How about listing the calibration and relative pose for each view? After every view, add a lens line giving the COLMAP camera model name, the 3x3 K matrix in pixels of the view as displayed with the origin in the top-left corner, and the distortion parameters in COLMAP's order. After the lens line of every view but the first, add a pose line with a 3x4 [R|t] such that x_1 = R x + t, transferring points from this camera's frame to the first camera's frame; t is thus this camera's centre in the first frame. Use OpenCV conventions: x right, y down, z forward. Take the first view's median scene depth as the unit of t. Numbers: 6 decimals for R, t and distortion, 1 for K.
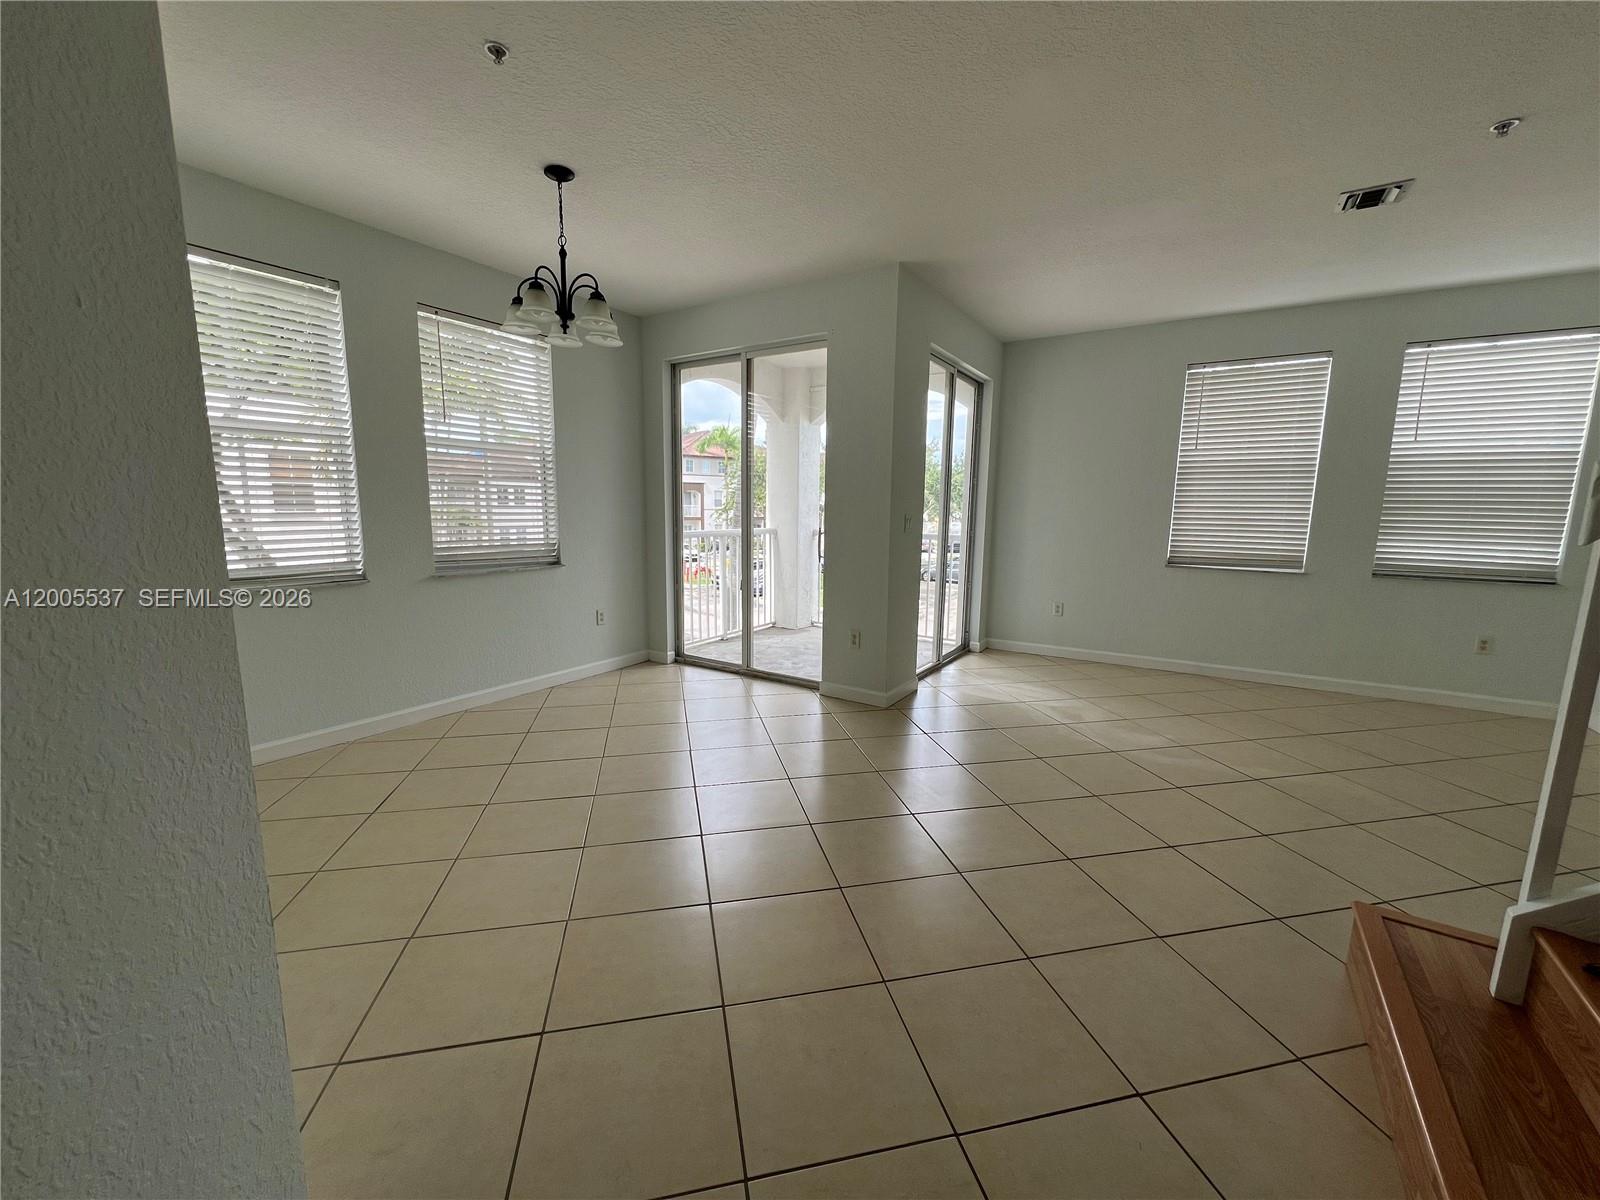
lens RADIAL K [[639.3, 0, 800.0], [0, 639.3, 600.0], [0, 0, 1]] dist [0.001075, 0.000171]
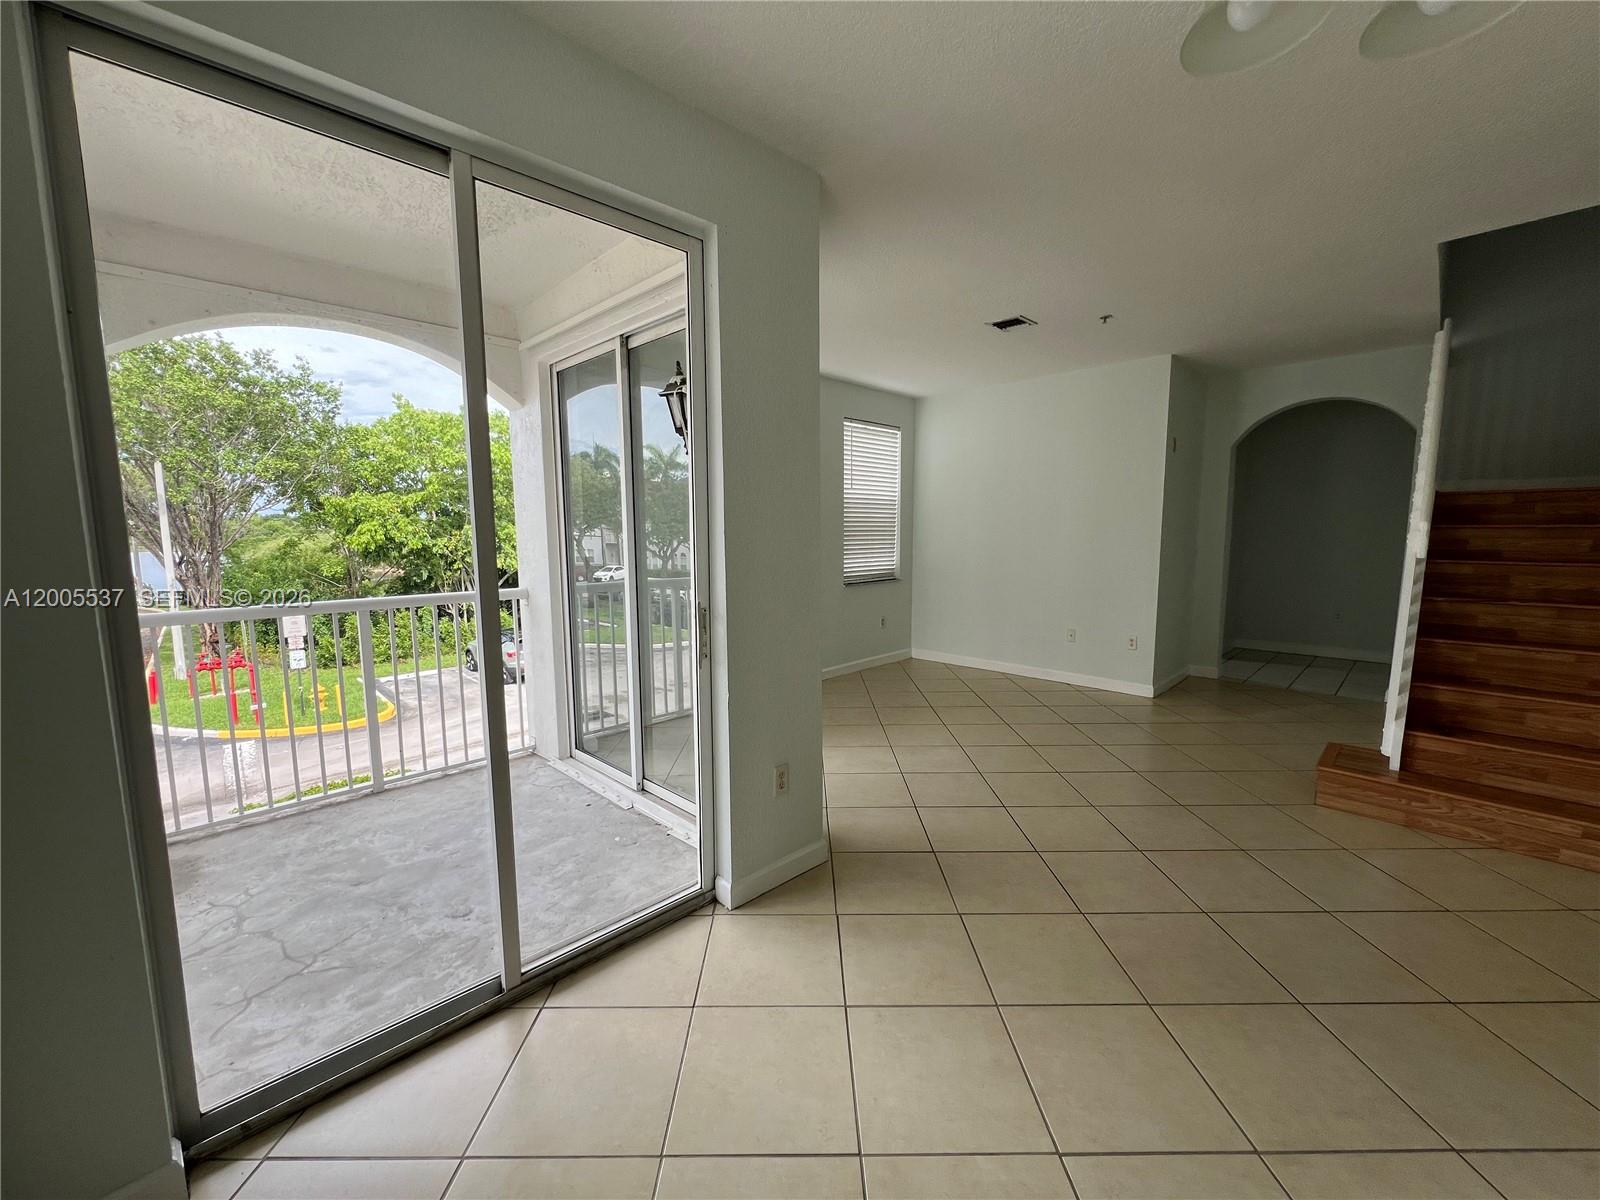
lens RADIAL K [[639.3, 0, 800.0], [0, 639.3, 600.0], [0, 0, 1]] dist [0.001075, 0.000171]
pose [[0.219543, -0.124775, 0.967591, -0.464343], [0.158657, 0.983151, 0.090782, -0.154030], [-0.962616, 0.133585, 0.235640, 0.821660]]
